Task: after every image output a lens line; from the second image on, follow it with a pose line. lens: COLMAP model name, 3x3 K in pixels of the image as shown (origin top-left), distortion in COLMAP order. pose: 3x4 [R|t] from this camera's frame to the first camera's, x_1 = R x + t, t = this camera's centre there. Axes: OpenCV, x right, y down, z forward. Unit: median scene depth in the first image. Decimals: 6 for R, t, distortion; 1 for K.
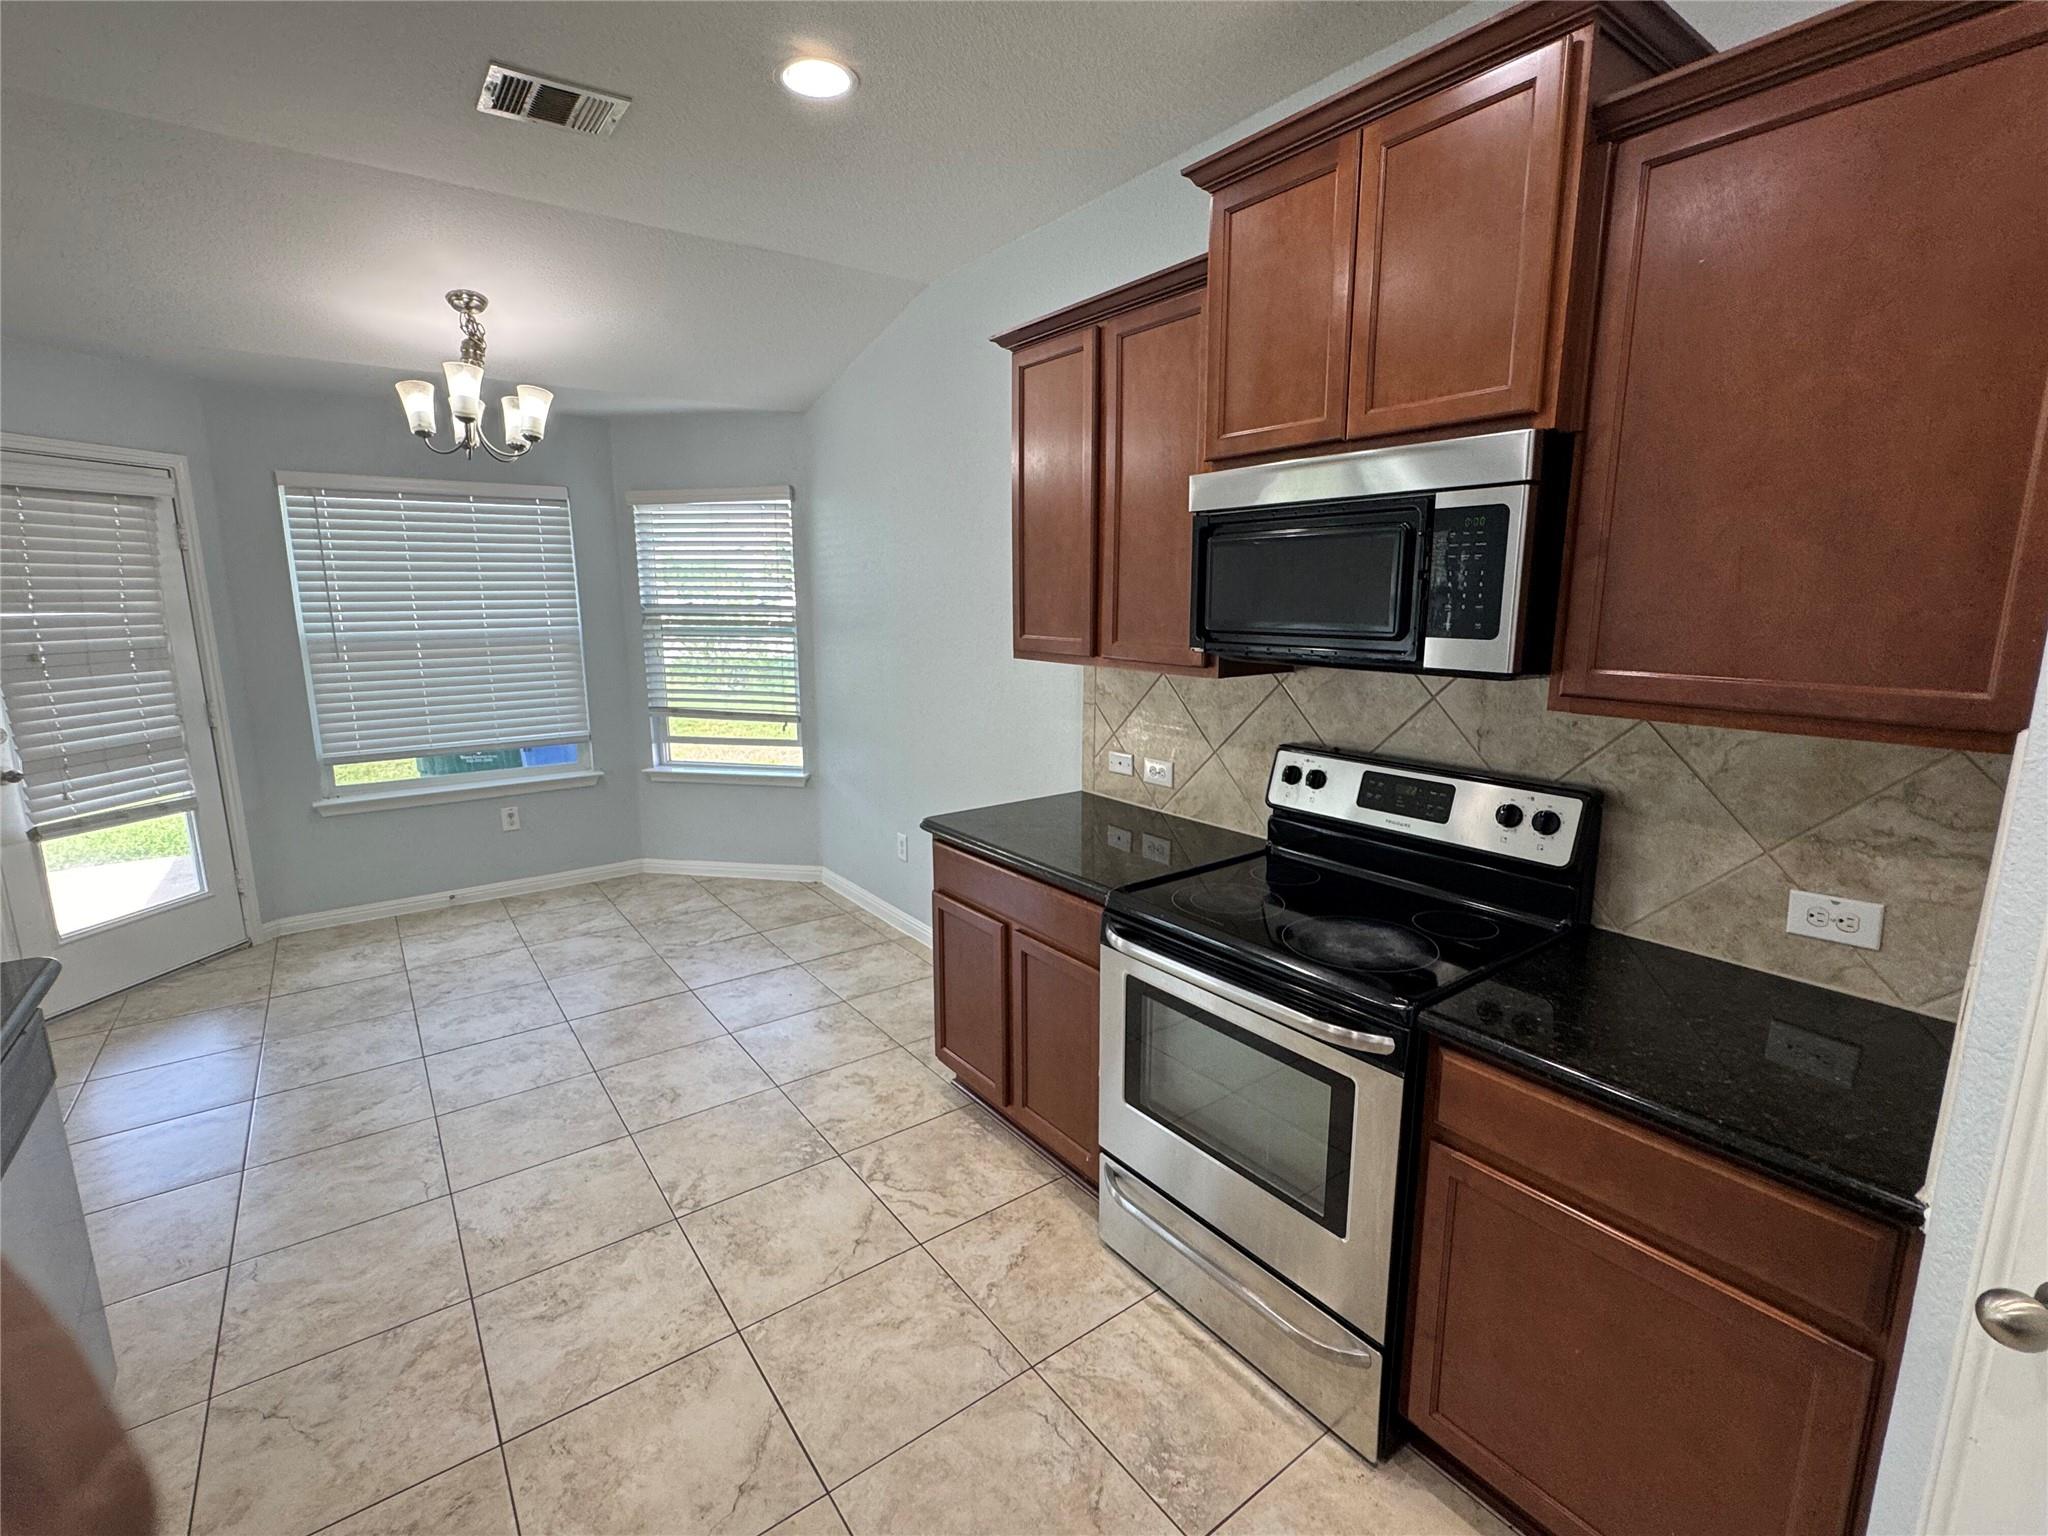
lens RADIAL K [[897.5, 0, 1024.0], [0, 897.5, 768.0], [0, 0, 1]] dist [-0.018729, 0.000462]
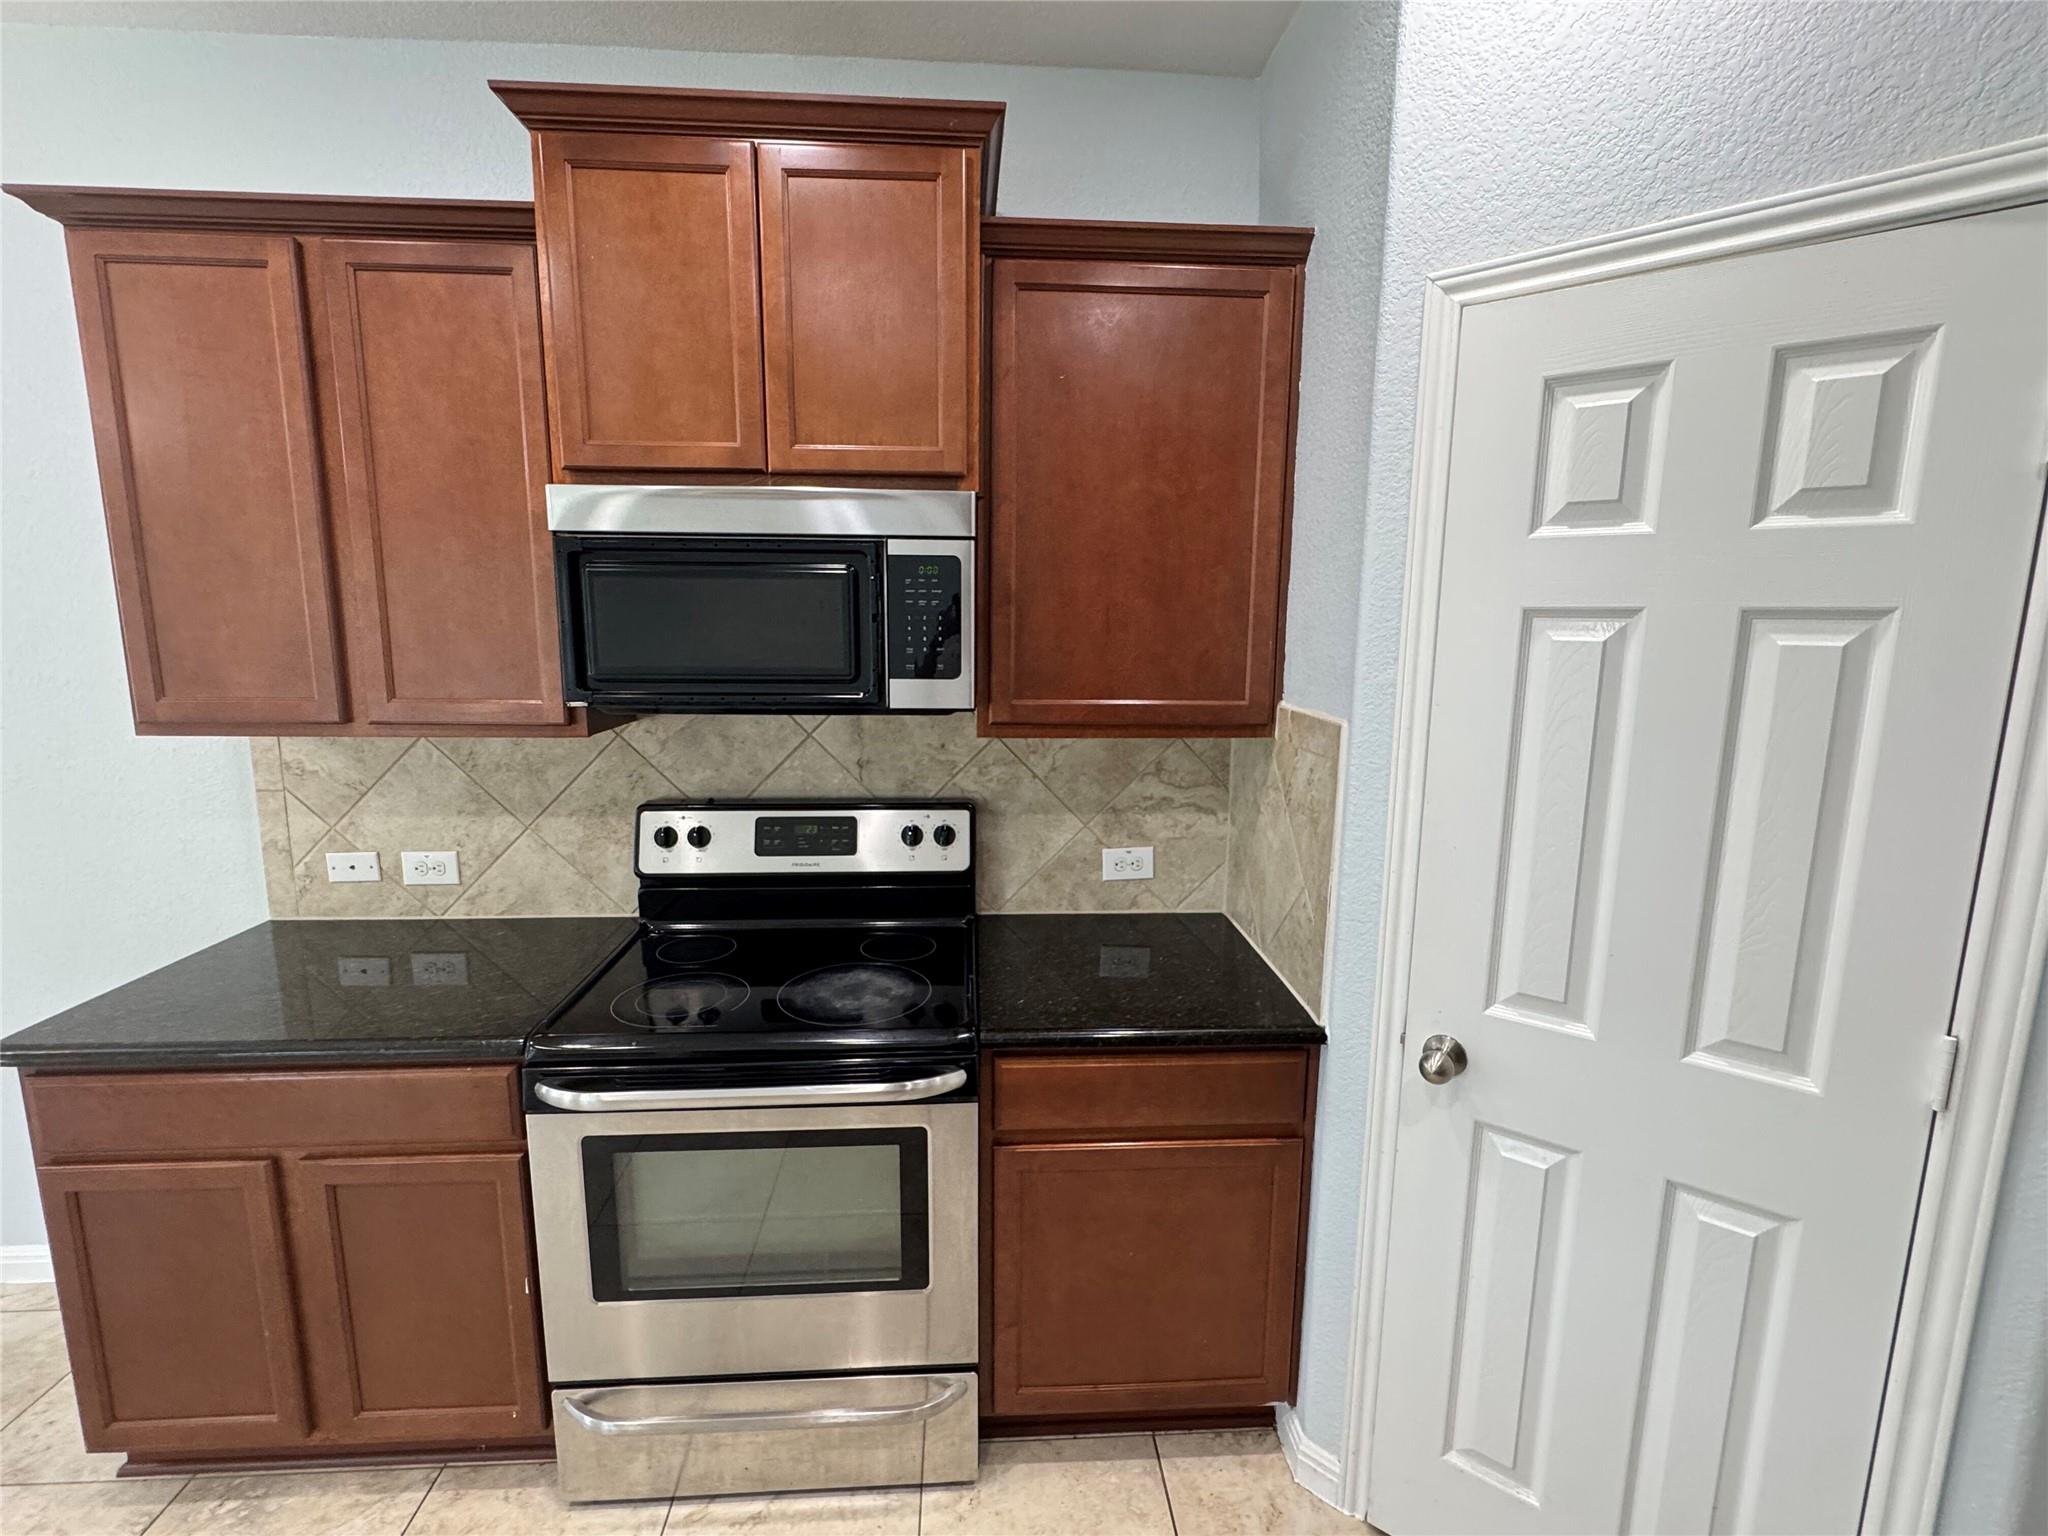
lens RADIAL K [[897.5, 0, 1024.0], [0, 897.5, 768.0], [0, 0, 1]] dist [-0.018729, 0.000462]
pose [[0.541534, -0.124760, 0.831370, -0.290394], [0.147788, 0.987654, 0.051948, -0.066135], [-0.827586, 0.094735, 0.553287, 0.273398]]
